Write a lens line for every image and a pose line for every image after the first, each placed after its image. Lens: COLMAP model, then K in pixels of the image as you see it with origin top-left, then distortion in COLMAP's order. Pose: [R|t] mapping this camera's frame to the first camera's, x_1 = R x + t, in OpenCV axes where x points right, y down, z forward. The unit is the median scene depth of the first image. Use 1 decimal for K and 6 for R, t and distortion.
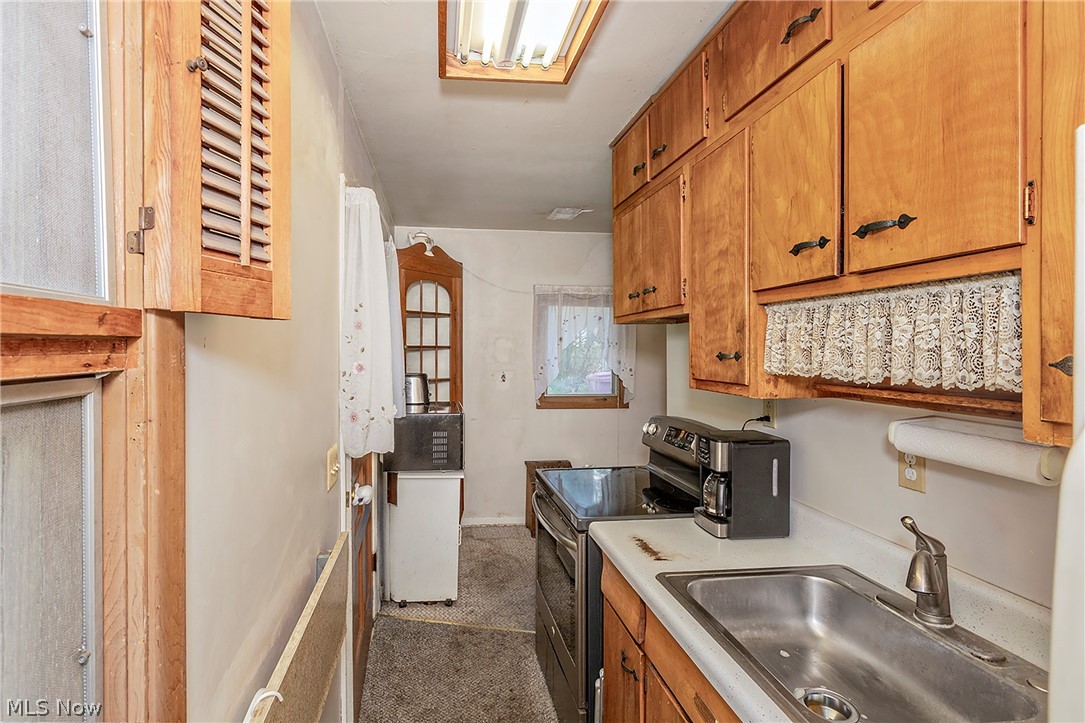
lens RADIAL K [[495.5, 0, 544.4], [0, 495.5, 354.8], [0, 0, 1]] dist [-0.003092, -0.001455]
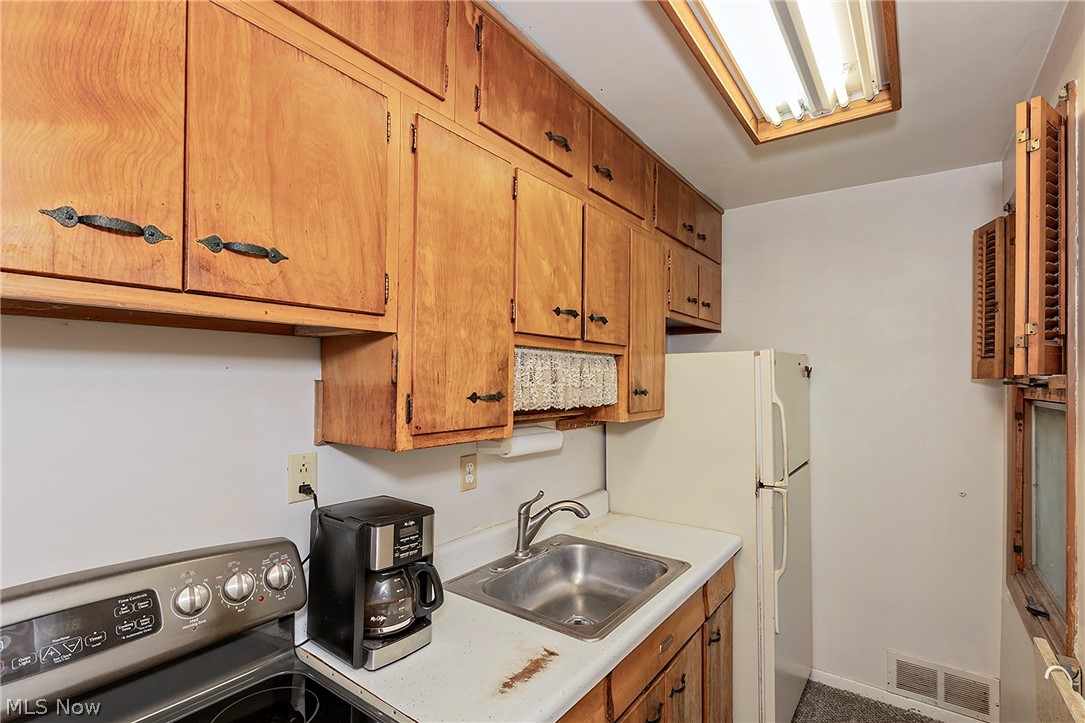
lens RADIAL K [[495.5, 0, 547.4], [0, 495.5, 371.7], [0, 0, 1]] dist [-0.003092, -0.001455]
pose [[-0.660833, 0.000648, 0.750532, -0.428029], [-0.002535, 0.999992, -0.003095, -0.047023], [-0.750528, -0.003948, -0.660827, 1.798814]]
